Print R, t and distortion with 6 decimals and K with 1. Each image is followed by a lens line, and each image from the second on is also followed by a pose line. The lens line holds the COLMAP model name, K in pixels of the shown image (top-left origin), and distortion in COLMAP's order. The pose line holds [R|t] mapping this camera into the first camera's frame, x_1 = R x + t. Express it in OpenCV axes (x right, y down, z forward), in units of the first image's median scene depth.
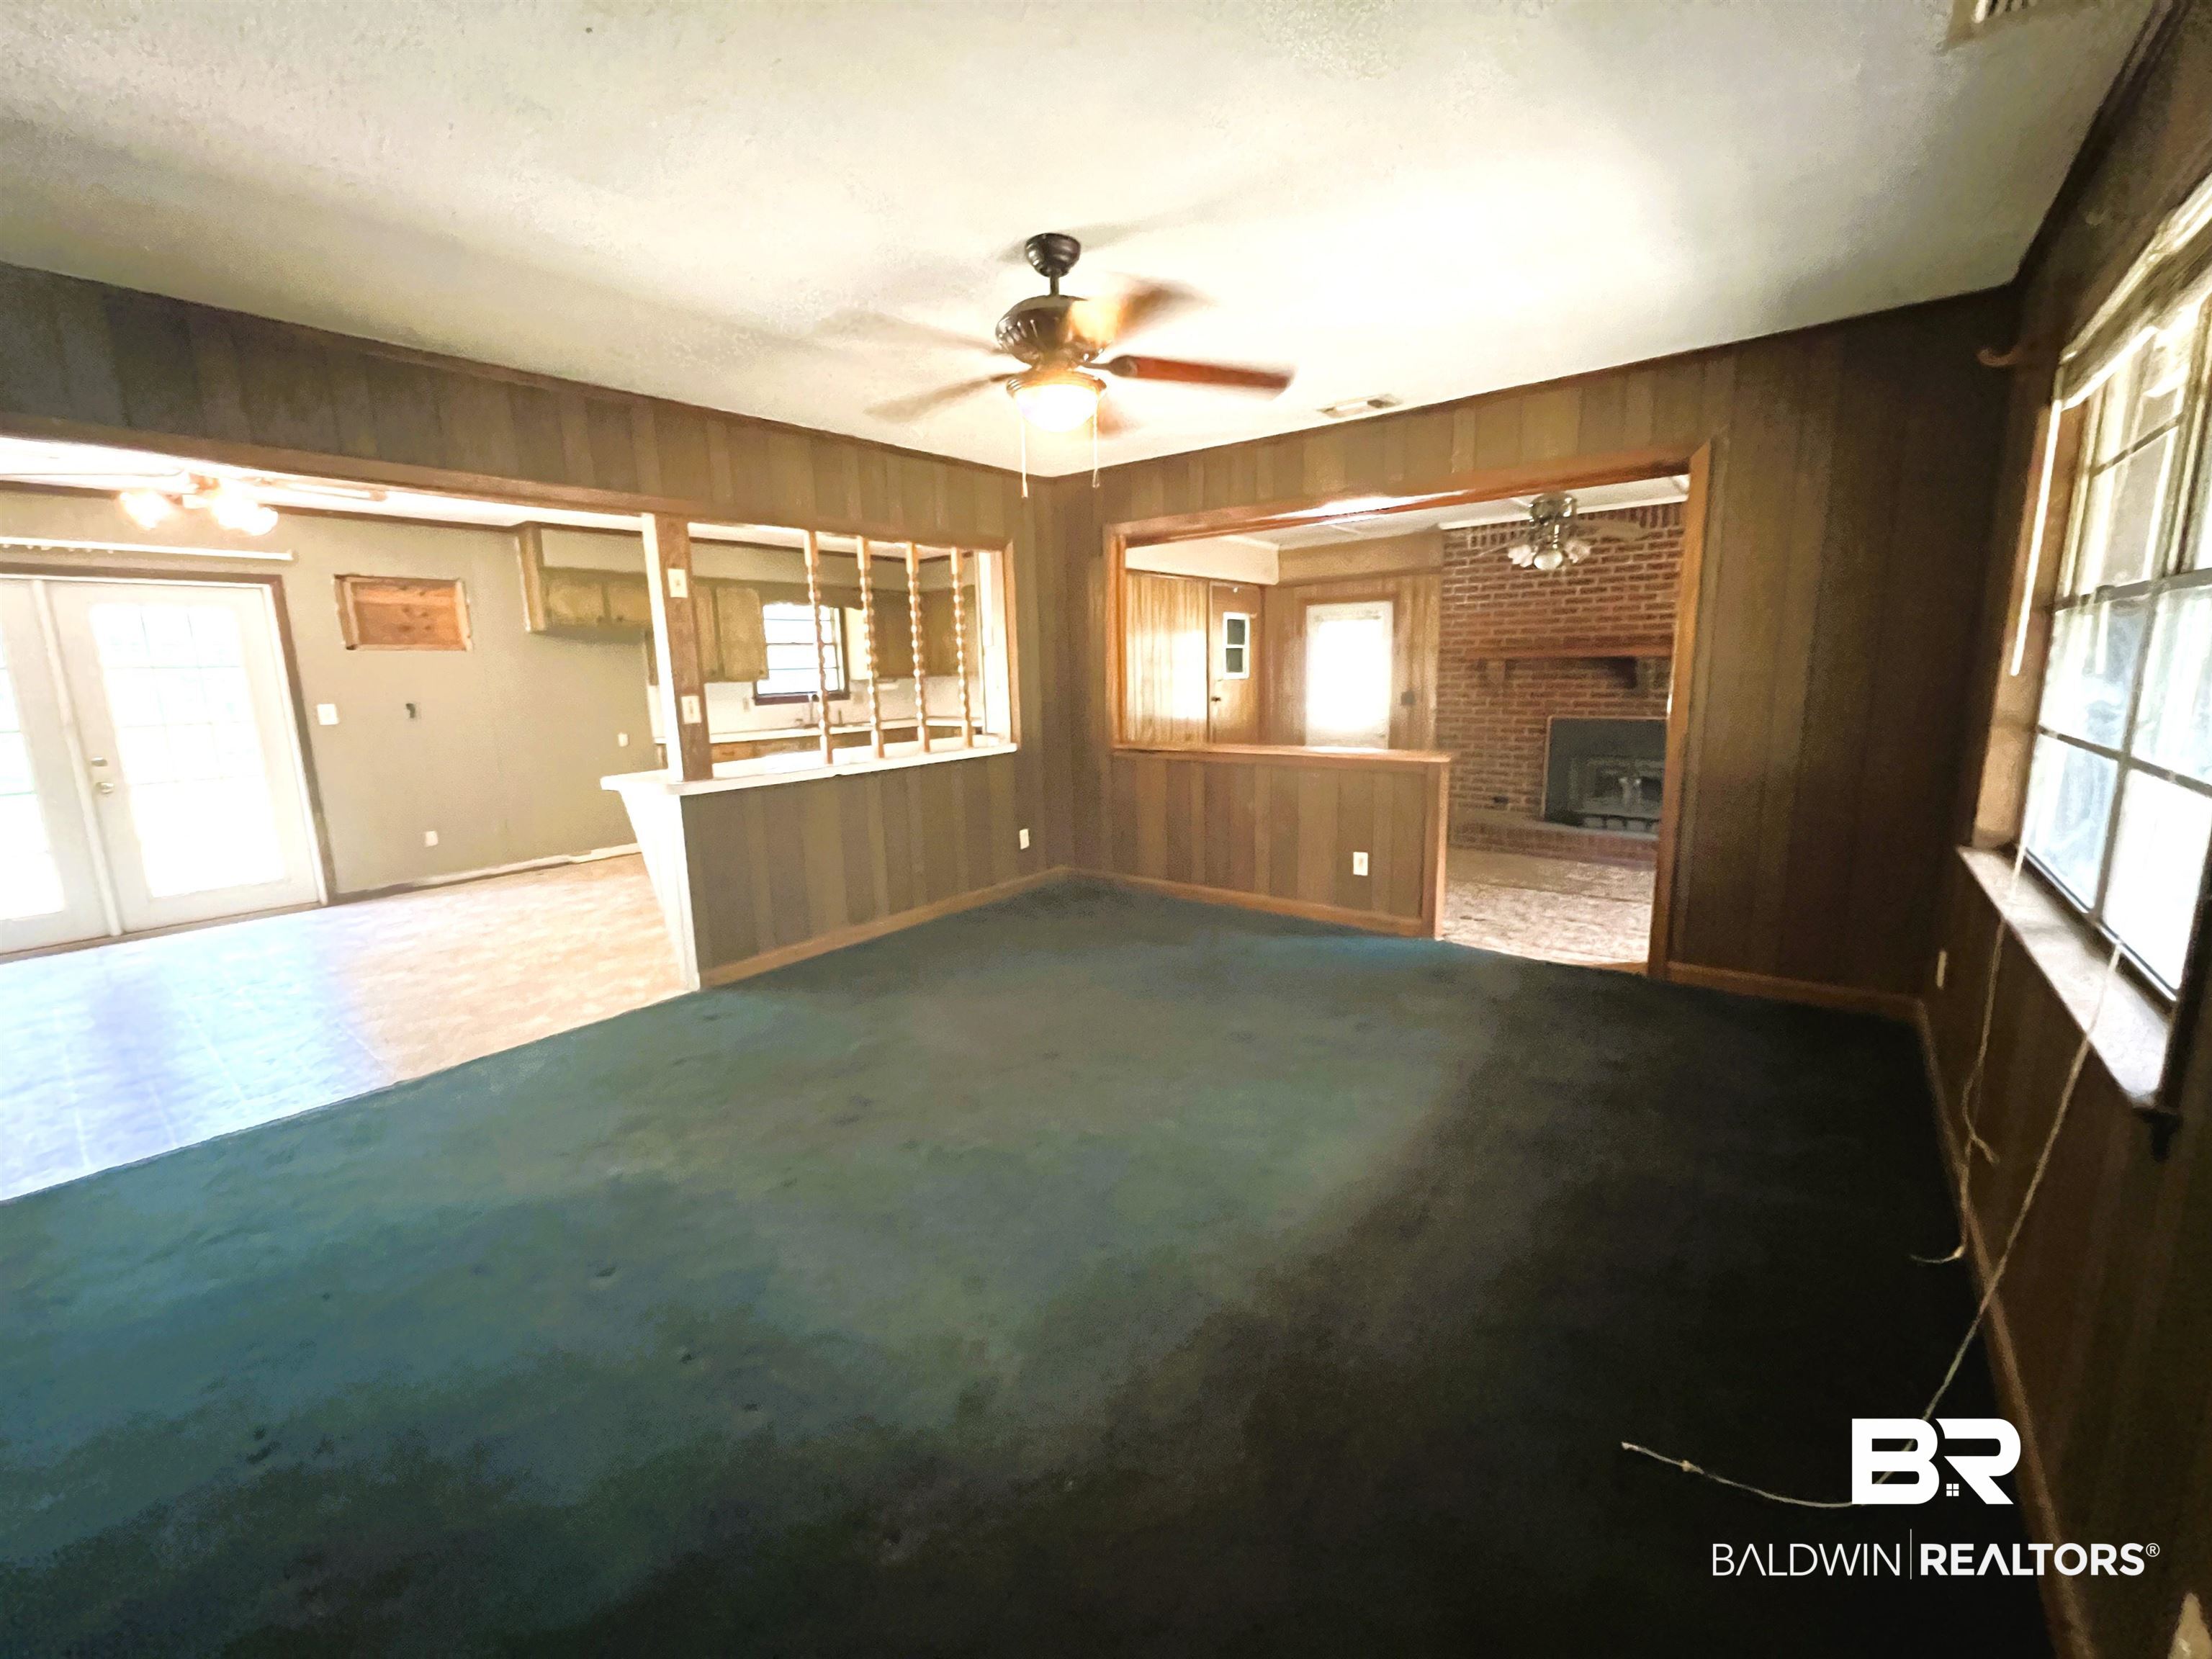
lens RADIAL K [[888.3, 0, 1110.0], [0, 888.3, 828.4], [0, 0, 1]] dist [0.000209, -0.000060]
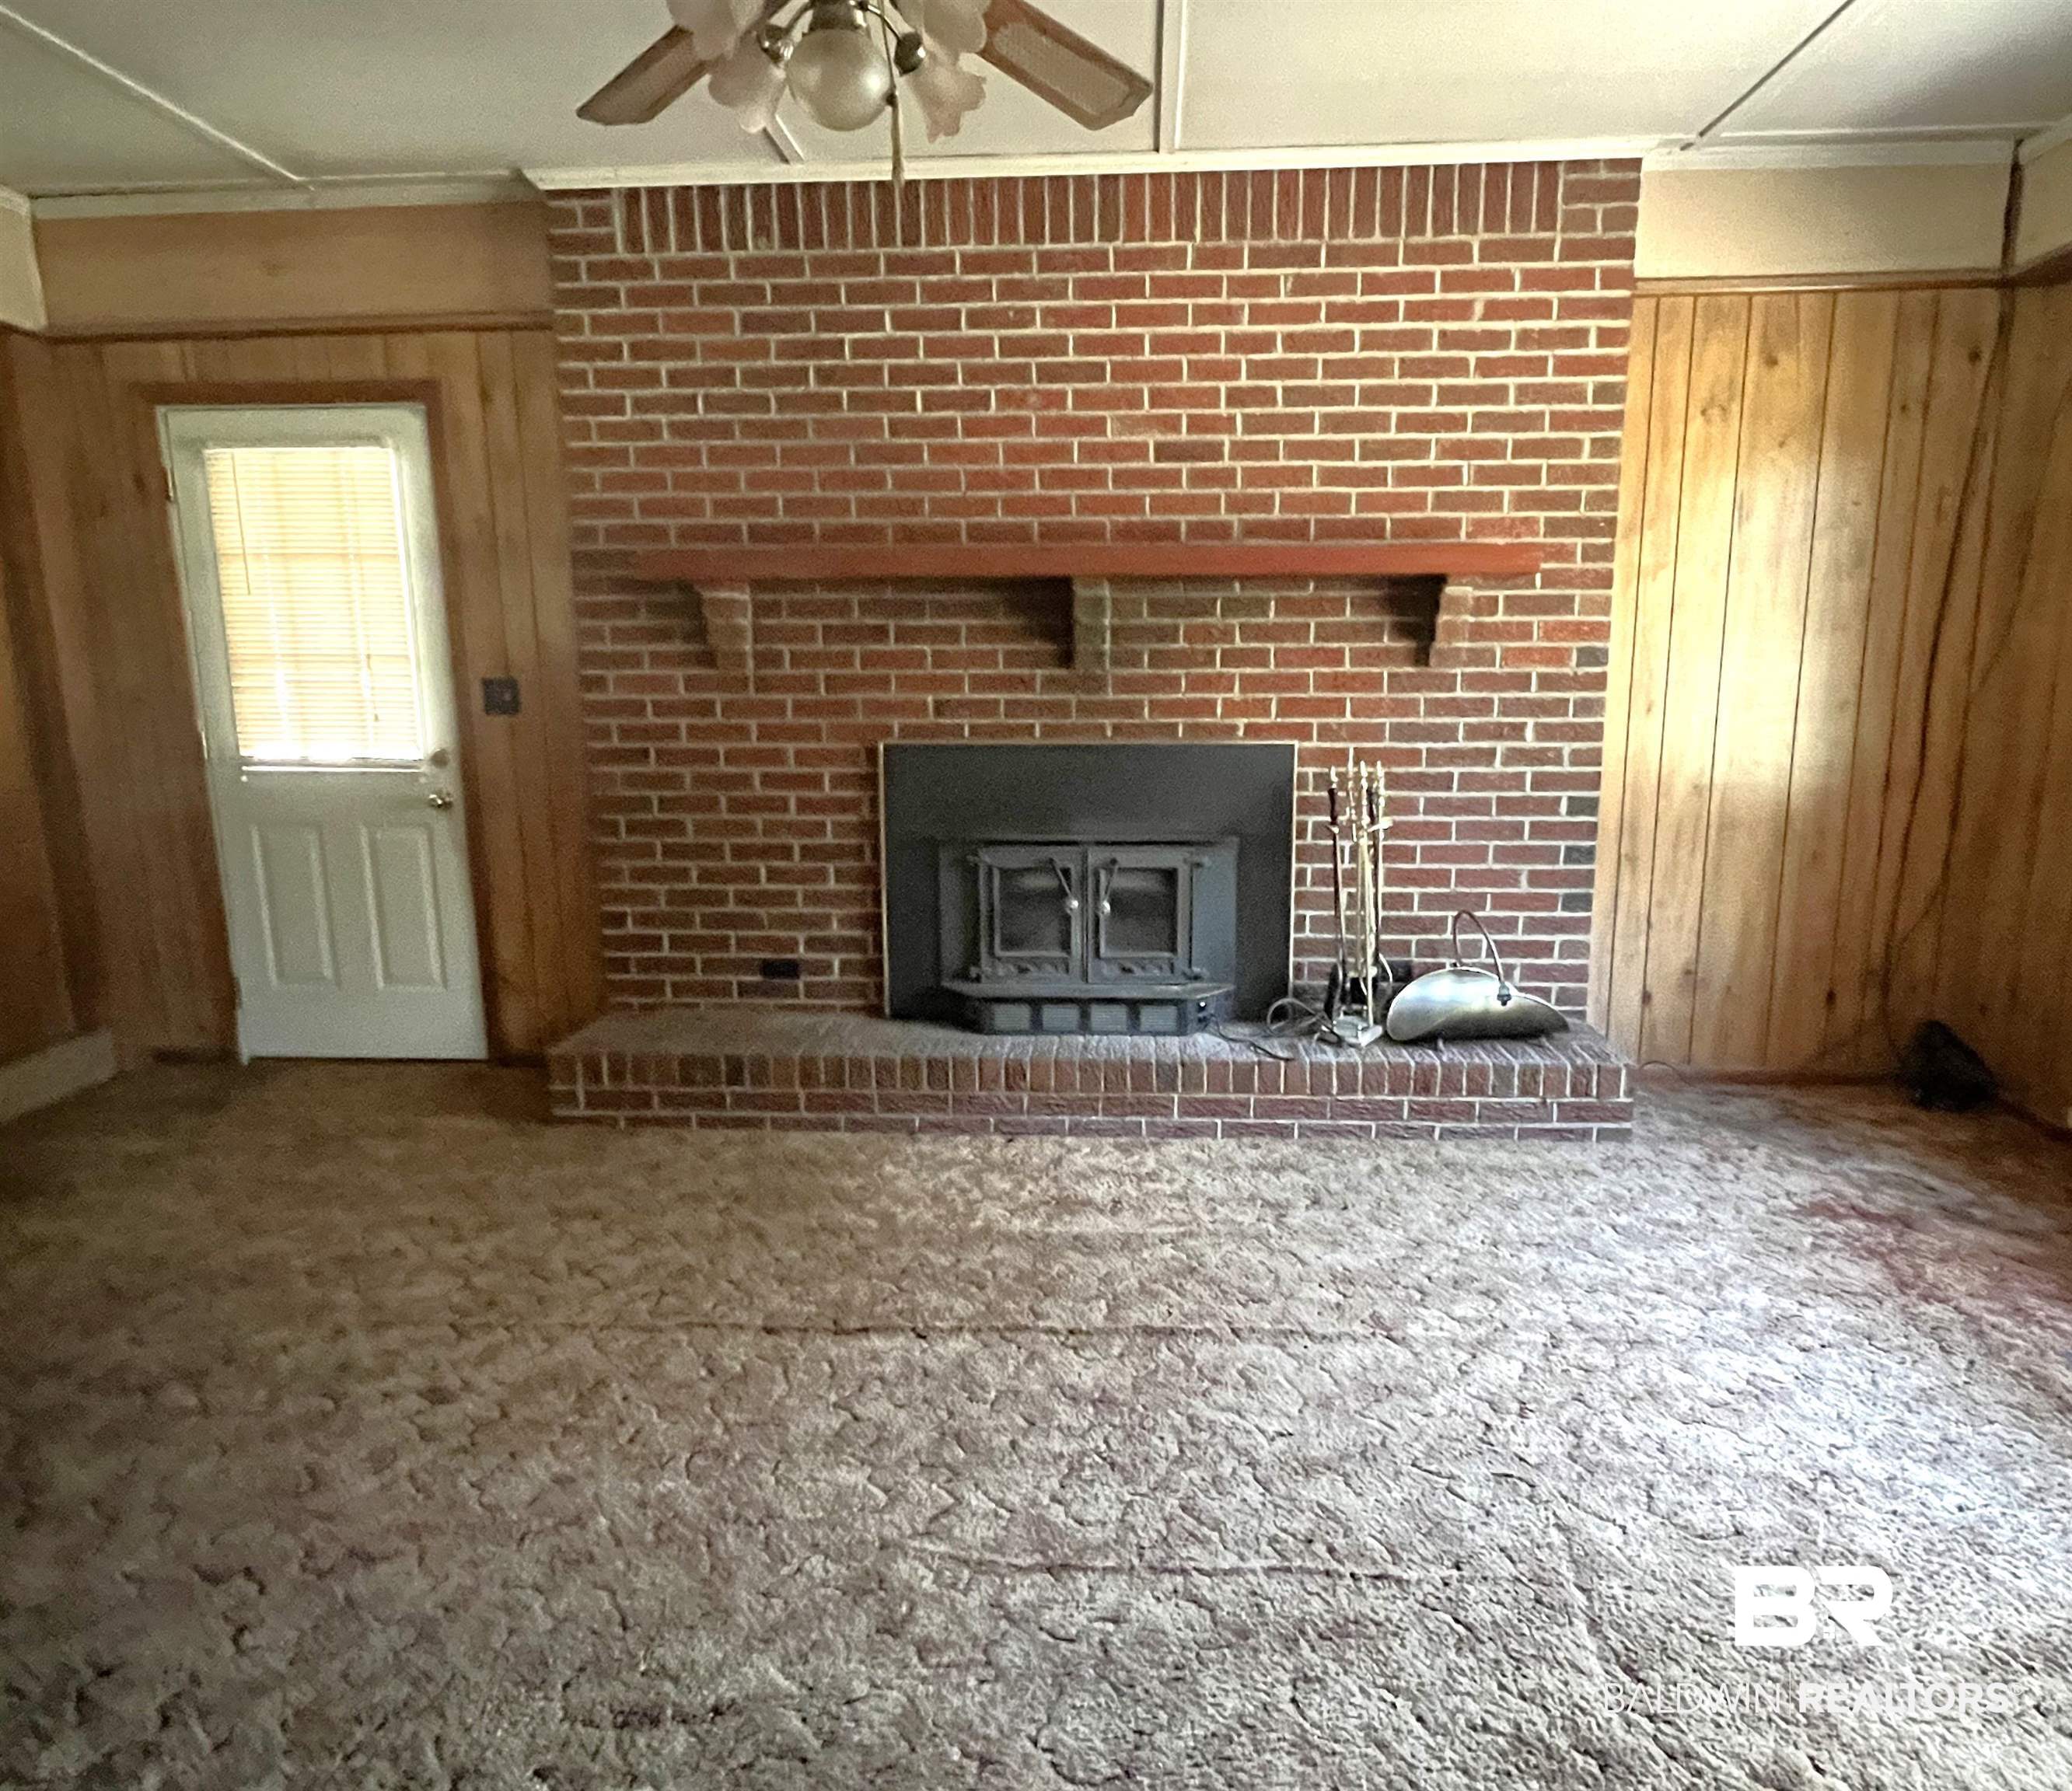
lens RADIAL K [[1279.0, 0, 1080.2], [0, 1279.0, 900.5], [0, 0, 1]] dist [0.000512, -0.002159]
pose [[0.810767, -0.088776, 0.578597, 0.242777], [0.090960, 0.995533, 0.025289, -0.064453], [-0.578258, 0.032126, 0.815221, 0.508306]]
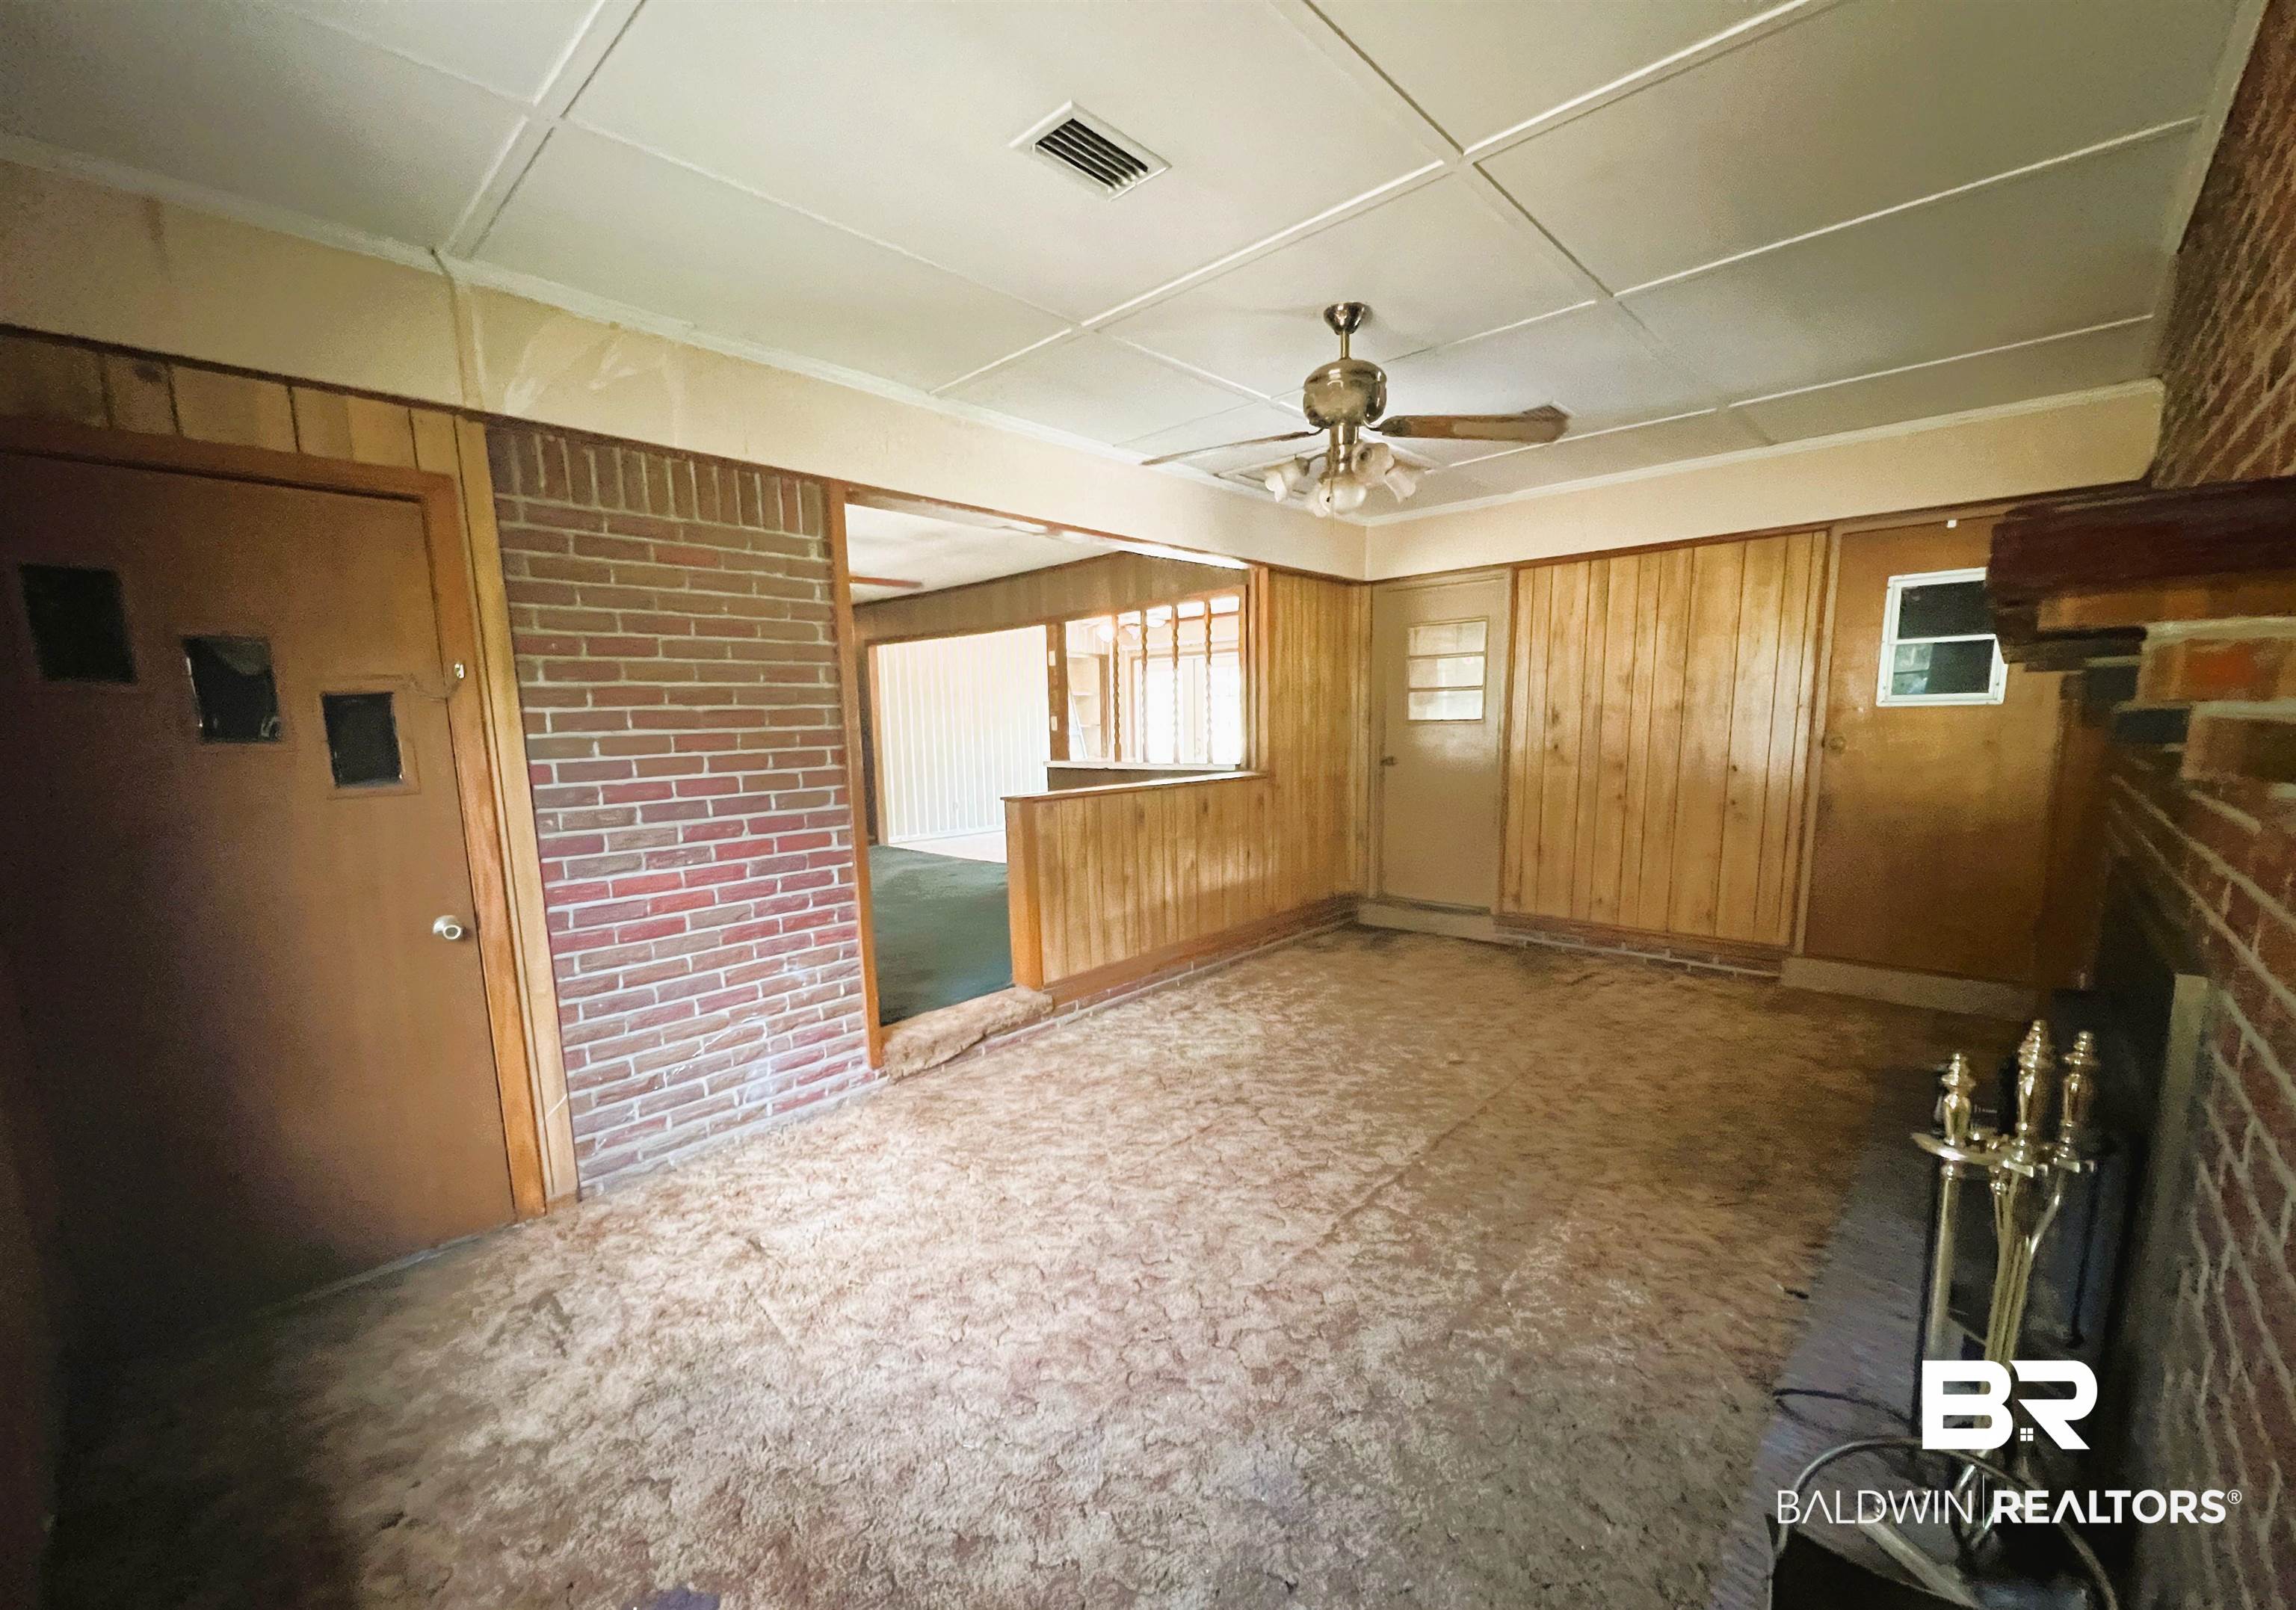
lens RADIAL K [[923.3, 0, 1150.3], [0, 923.3, 857.2], [0, 0, 1]] dist [-0.003233, -0.000048]
pose [[-0.076497, 0.174456, -0.981689, 0.794016], [-0.155493, 0.970440, 0.184574, -0.131023], [0.984871, 0.166765, -0.047109, 0.698210]]
